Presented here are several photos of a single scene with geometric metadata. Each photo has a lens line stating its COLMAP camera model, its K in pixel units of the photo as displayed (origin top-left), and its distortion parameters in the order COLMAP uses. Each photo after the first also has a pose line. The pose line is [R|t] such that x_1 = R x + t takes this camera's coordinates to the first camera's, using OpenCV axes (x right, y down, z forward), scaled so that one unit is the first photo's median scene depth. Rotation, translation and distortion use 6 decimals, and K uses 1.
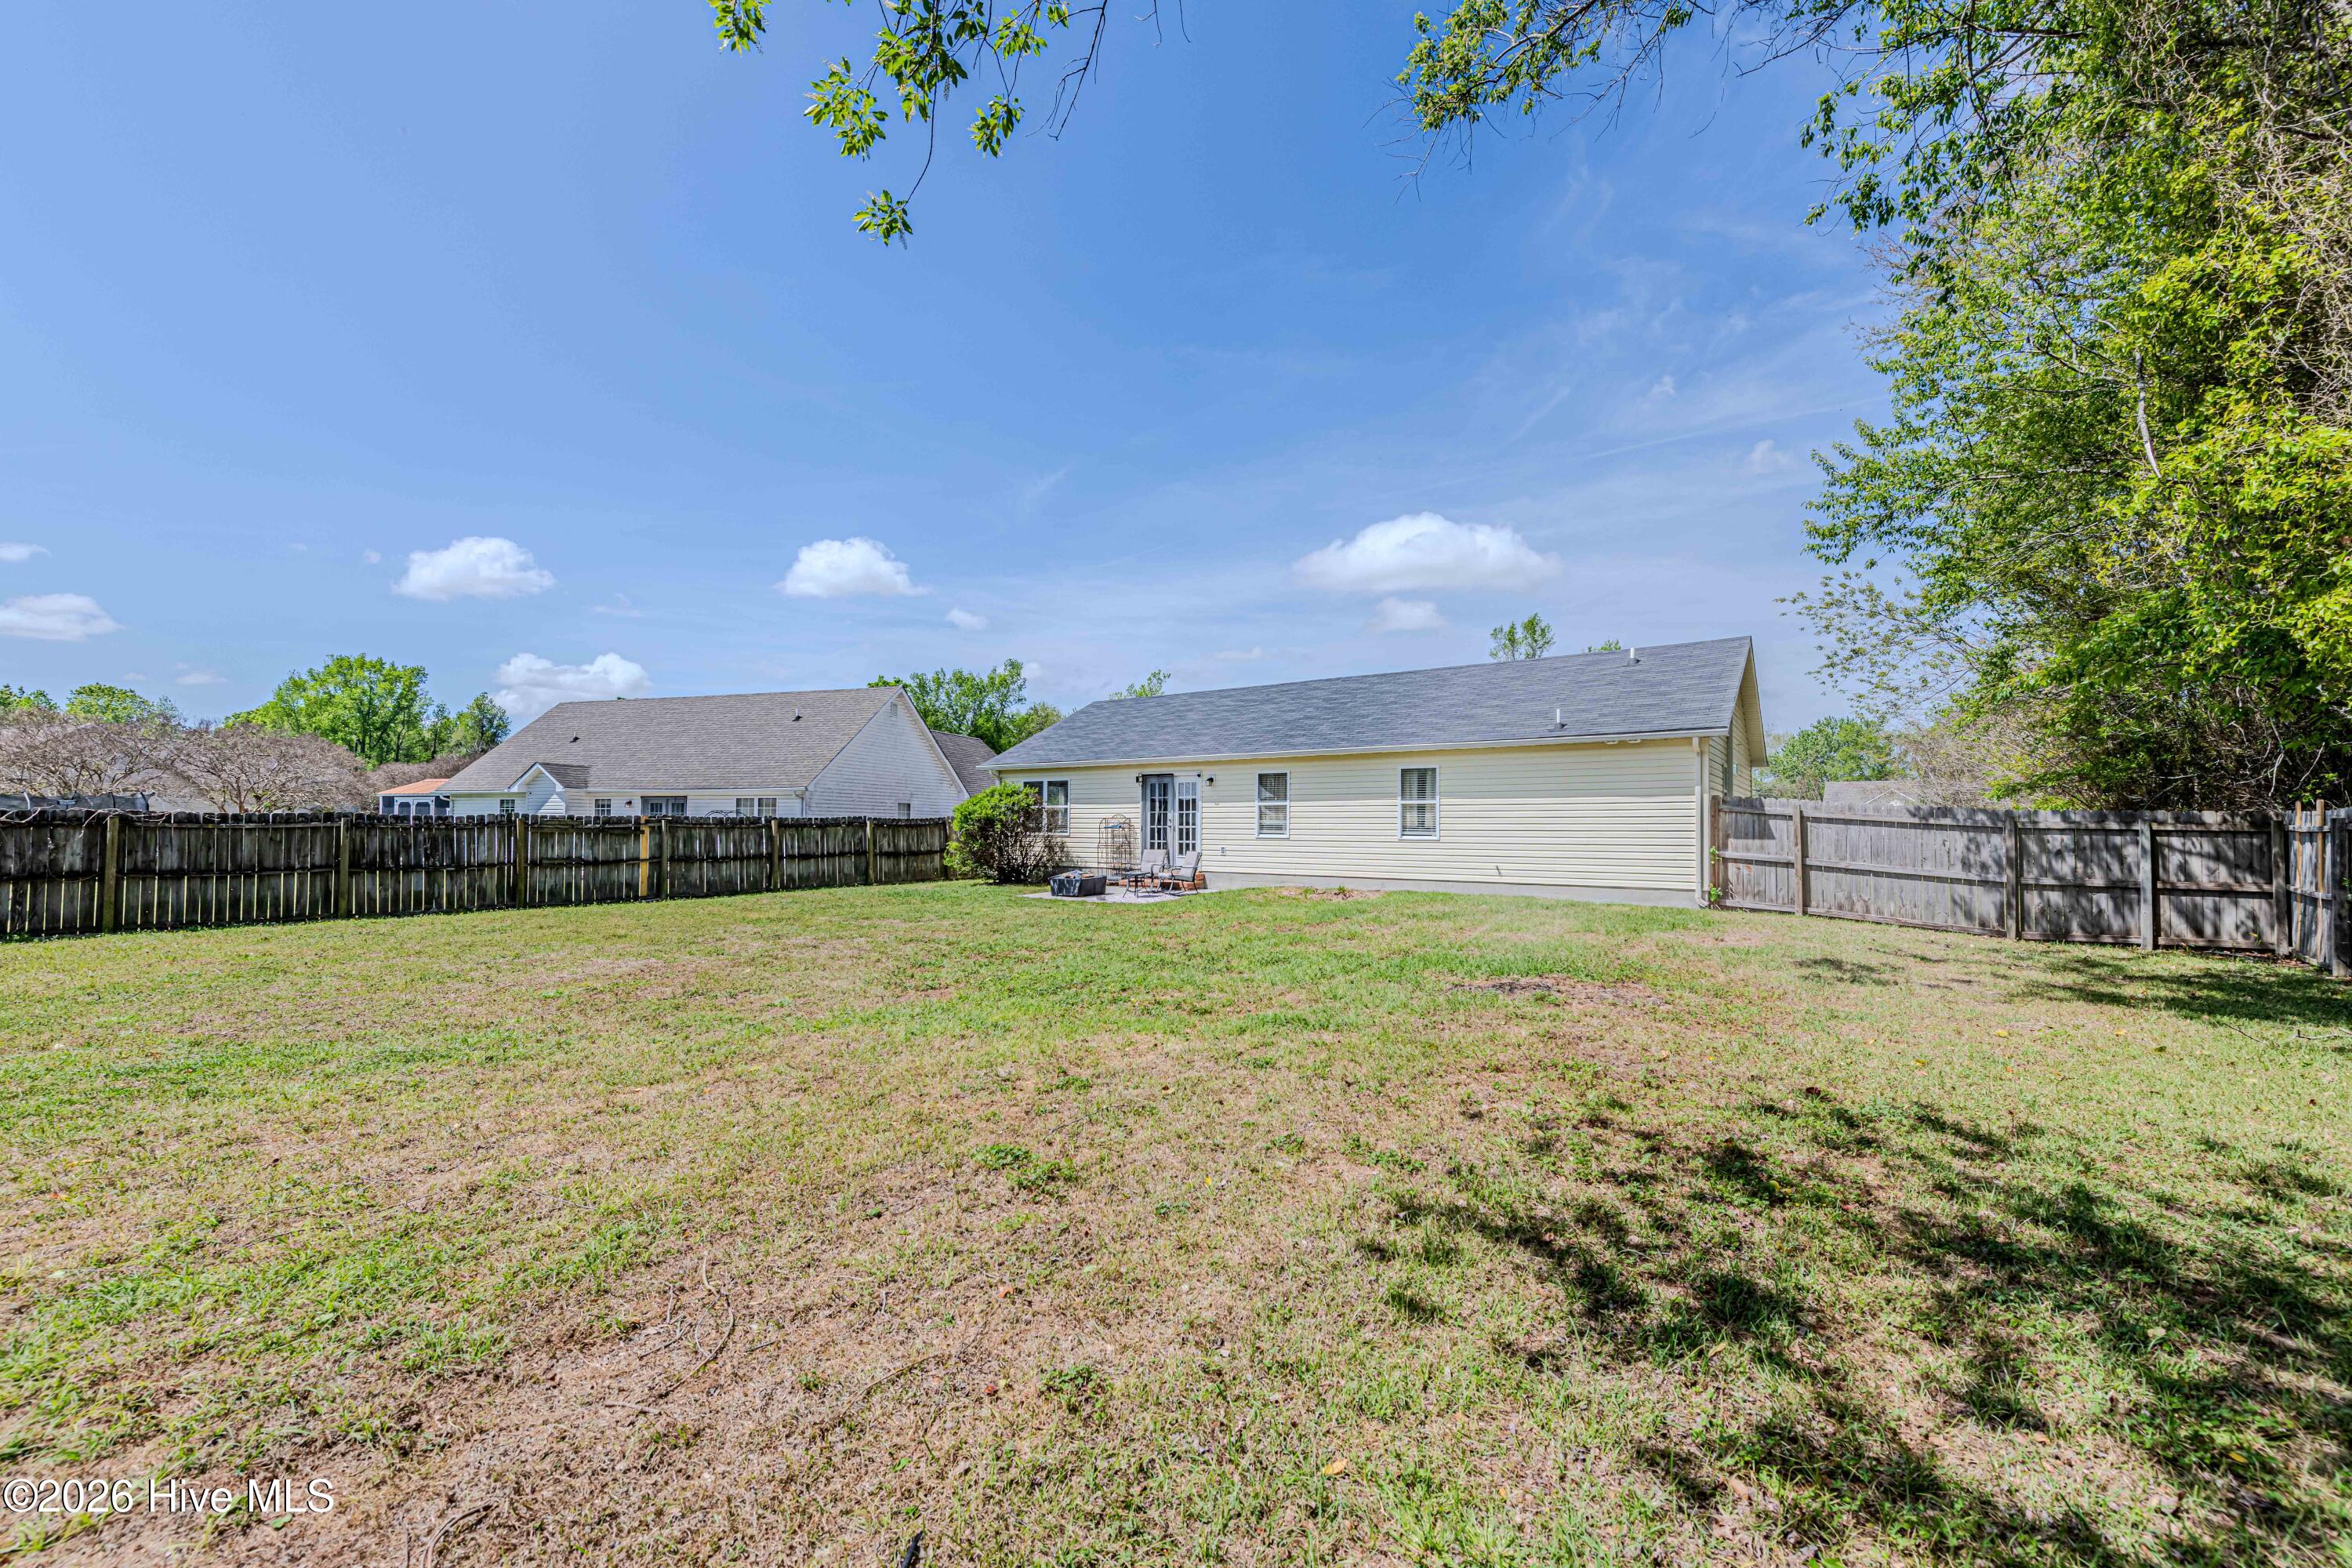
lens RADIAL K [[920.3, 0, 1205.6], [0, 920.3, 823.7], [0, 0, 1]] dist [0.011196, -0.004100]
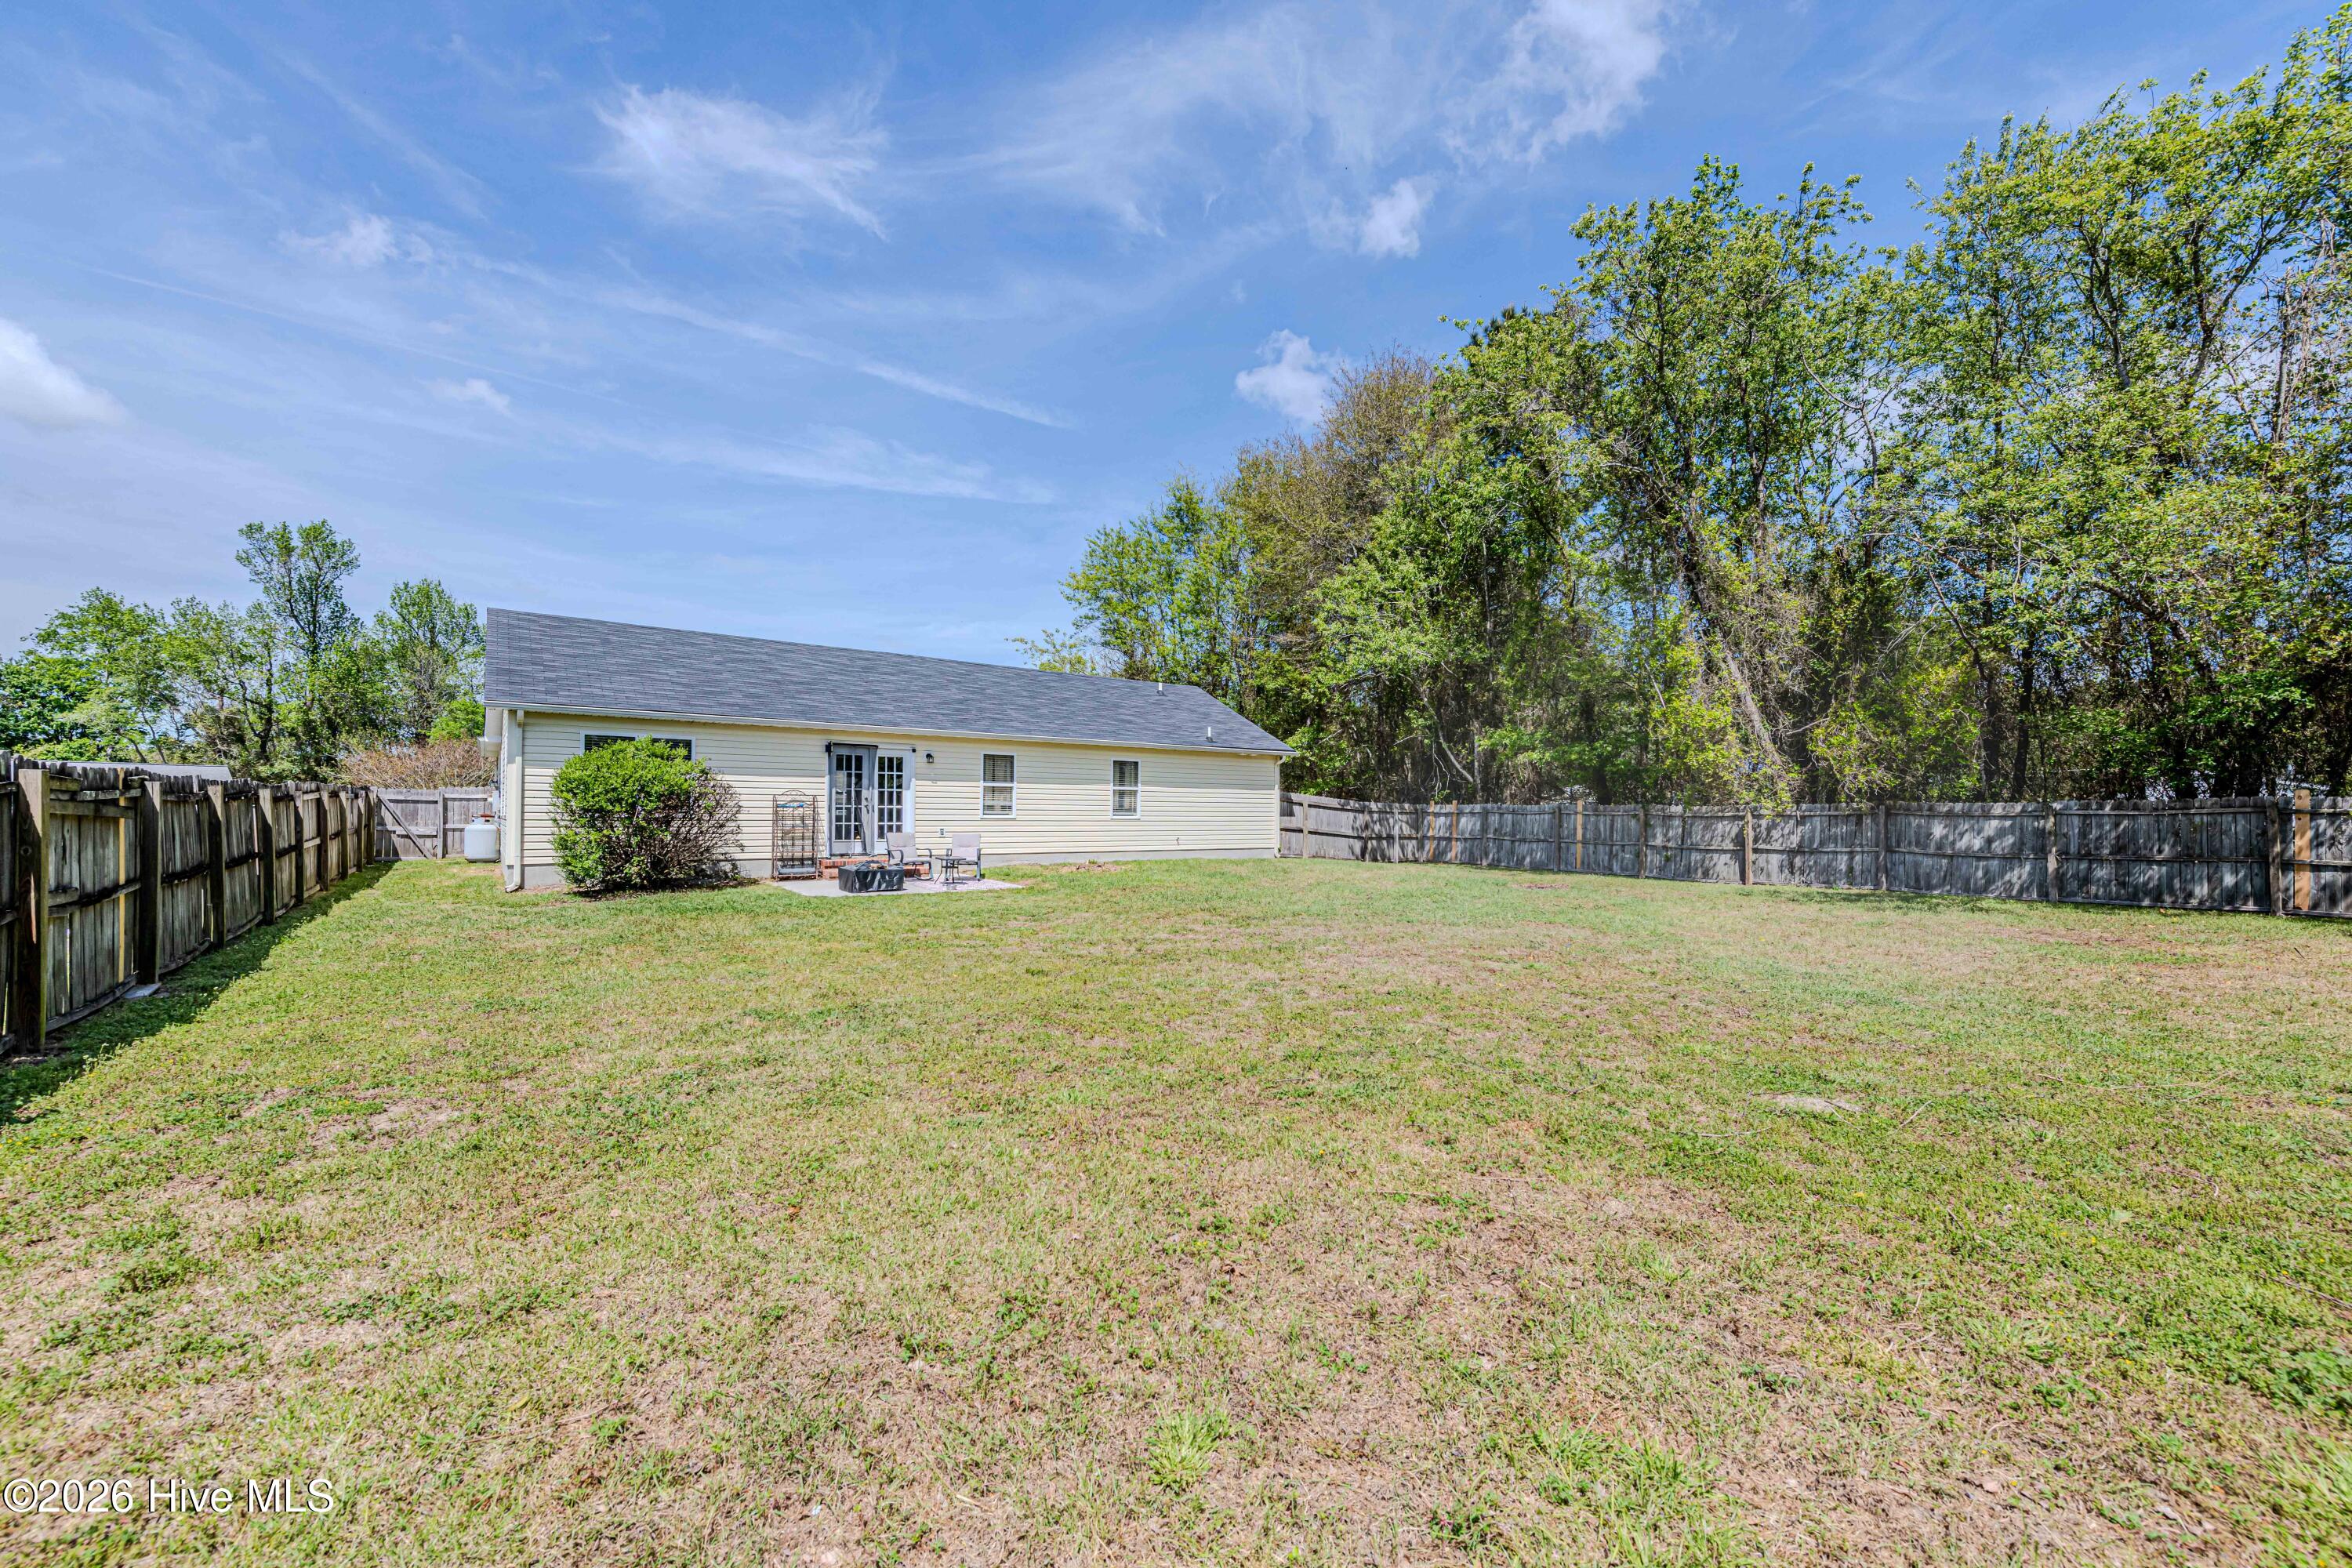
lens RADIAL K [[920.3, 0, 1179.1], [0, 920.3, 799.9], [0, 0, 1]] dist [0.011196, -0.004100]
pose [[0.307398, 0.011223, 0.951515, -0.839636], [-0.010836, 0.999907, -0.008293, 0.001364], [-0.951519, -0.007761, 0.307491, 0.499905]]
